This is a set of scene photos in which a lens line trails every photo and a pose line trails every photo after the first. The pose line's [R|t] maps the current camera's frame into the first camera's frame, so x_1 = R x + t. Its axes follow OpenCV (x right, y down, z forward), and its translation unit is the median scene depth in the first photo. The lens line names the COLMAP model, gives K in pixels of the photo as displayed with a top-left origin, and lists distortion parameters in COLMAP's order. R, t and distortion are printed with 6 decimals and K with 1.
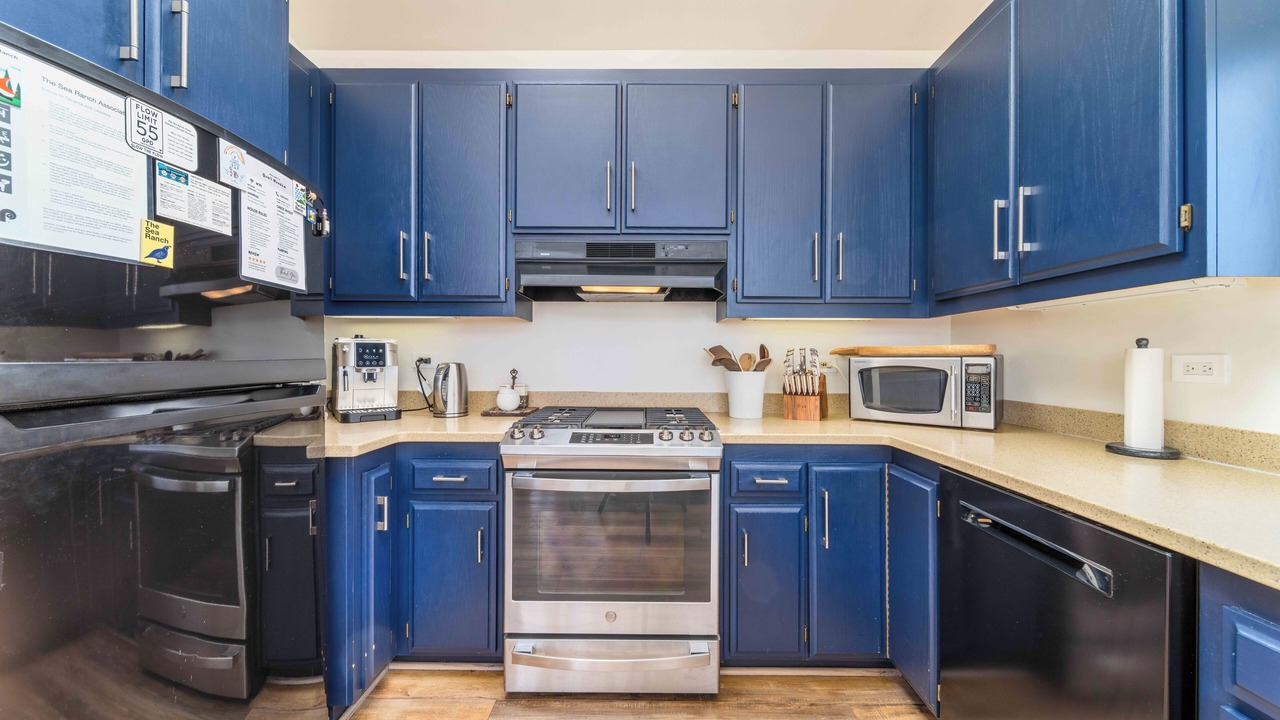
lens RADIAL K [[464.9, 0, 640.0], [0, 464.9, 360.0], [0, 0, 1]] dist [-0.000147, -0.000068]
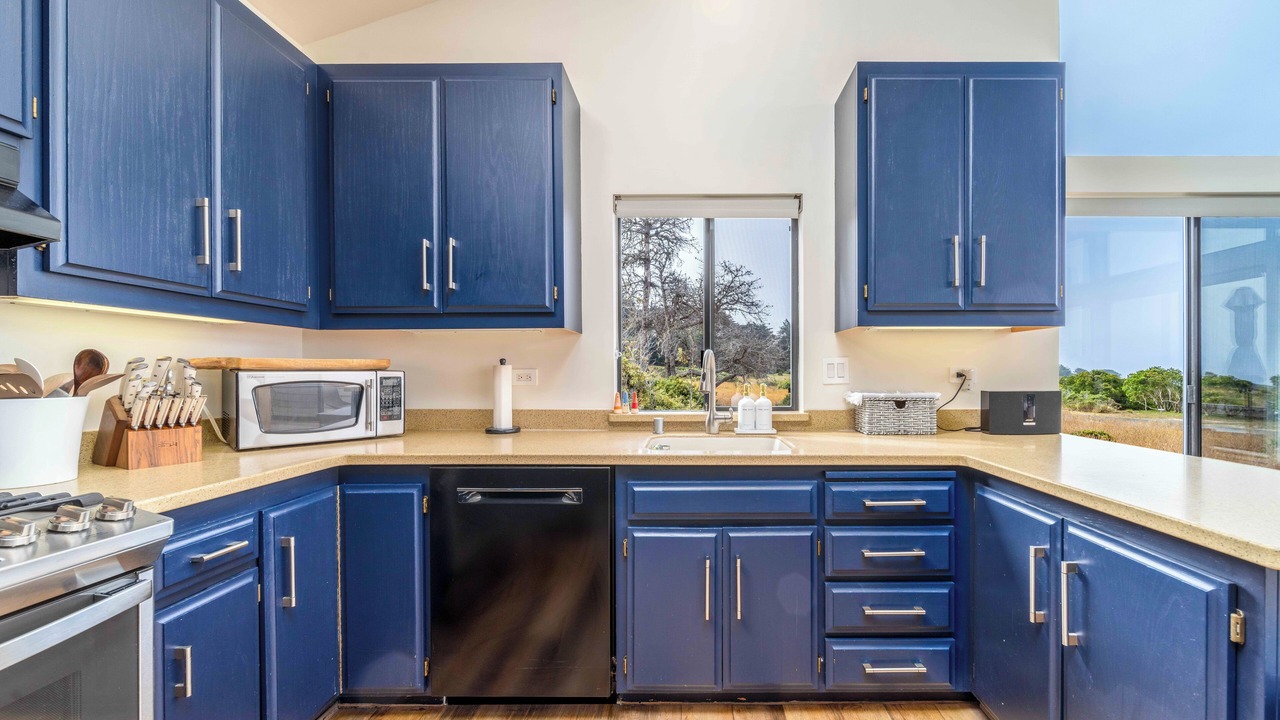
lens RADIAL K [[473.0, 0, 693.2], [0, 473.0, 368.9], [0, 0, 1]] dist [0.000501, 0.000084]
pose [[-0.021919, 0.003307, 0.999754, -0.407295], [0.009393, 0.999951, -0.003102, -0.000639], [-0.999716, 0.009323, -0.021949, 0.297014]]
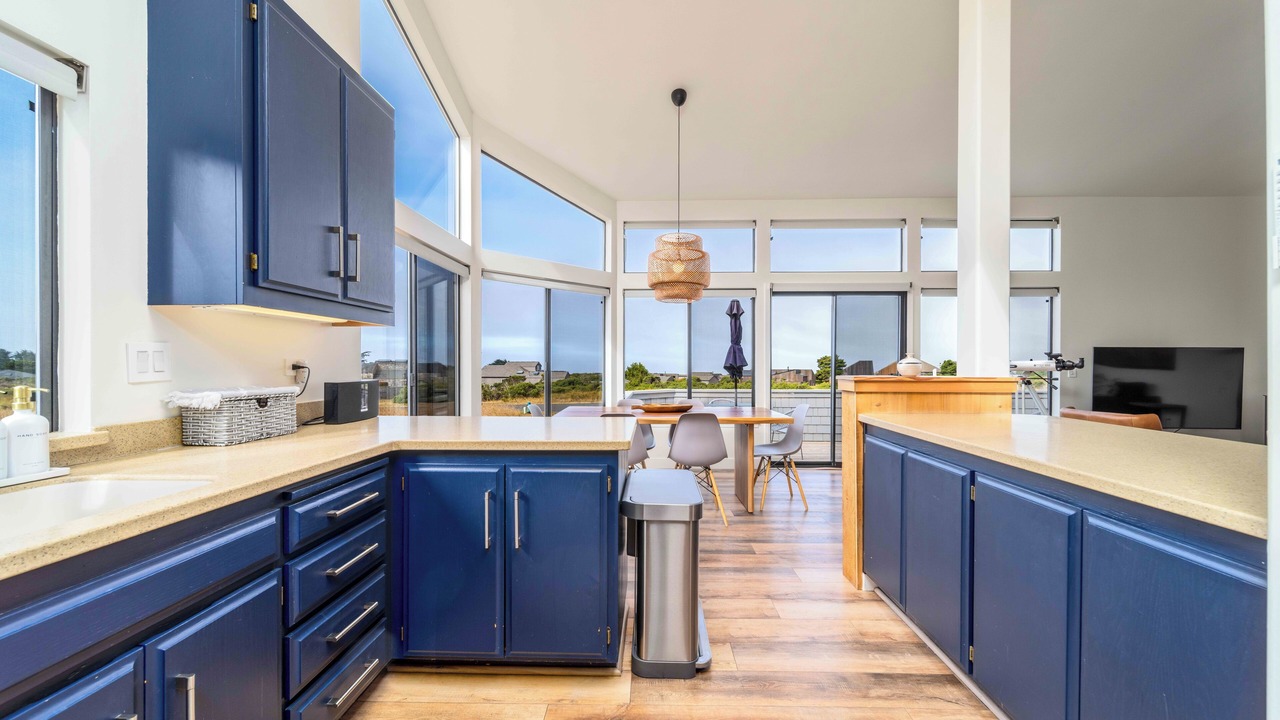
lens RADIAL K [[464.9, 0, 640.0], [0, 464.9, 360.0], [0, 0, 1]] dist [-0.000147, -0.000068]
pose [[-0.999965, -0.002055, 0.008081, -0.027830], [-0.002032, 0.999994, 0.002829, -0.004091], [-0.008087, 0.002813, -0.999963, 0.717348]]
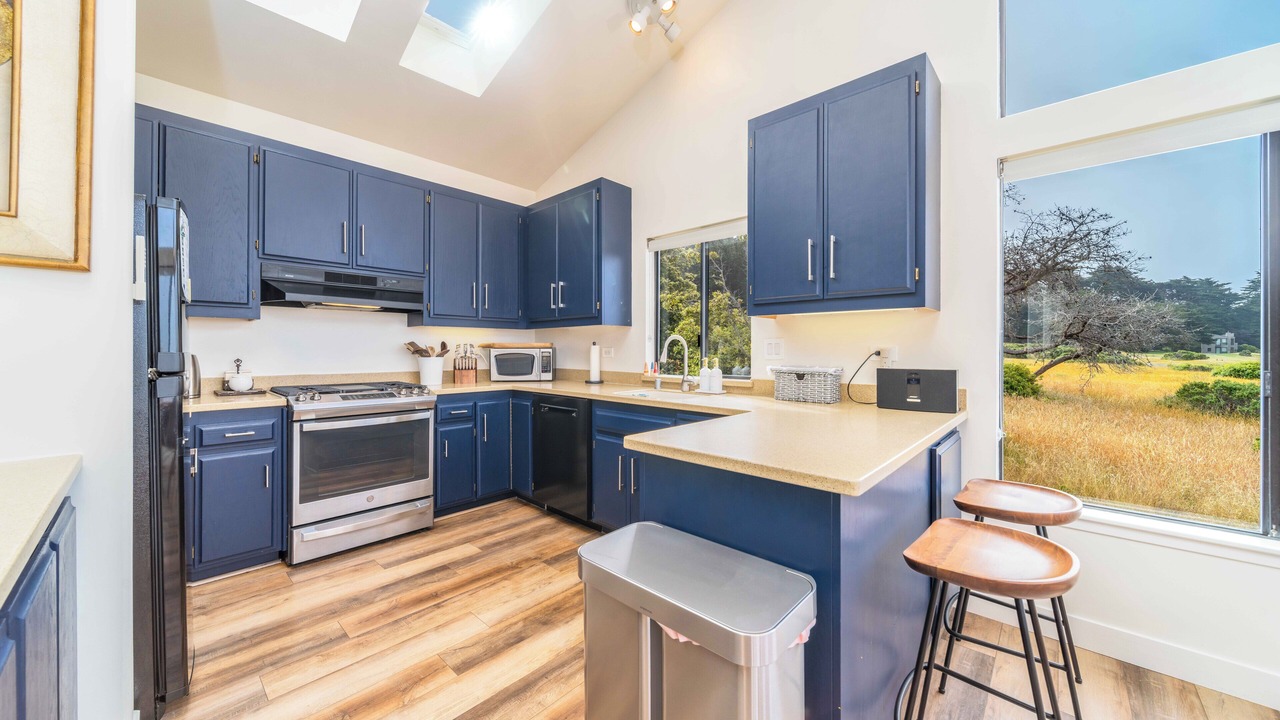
lens RADIAL K [[458.6, 0, 651.5], [0, 458.6, 344.3], [0, 0, 1]] dist [-0.001013, -0.000393]
pose [[0.661083, 0.005666, 0.750292, -0.594921], [0.006819, 0.999885, -0.013559, 0.006114], [-0.750282, 0.014079, 0.660968, -0.840301]]
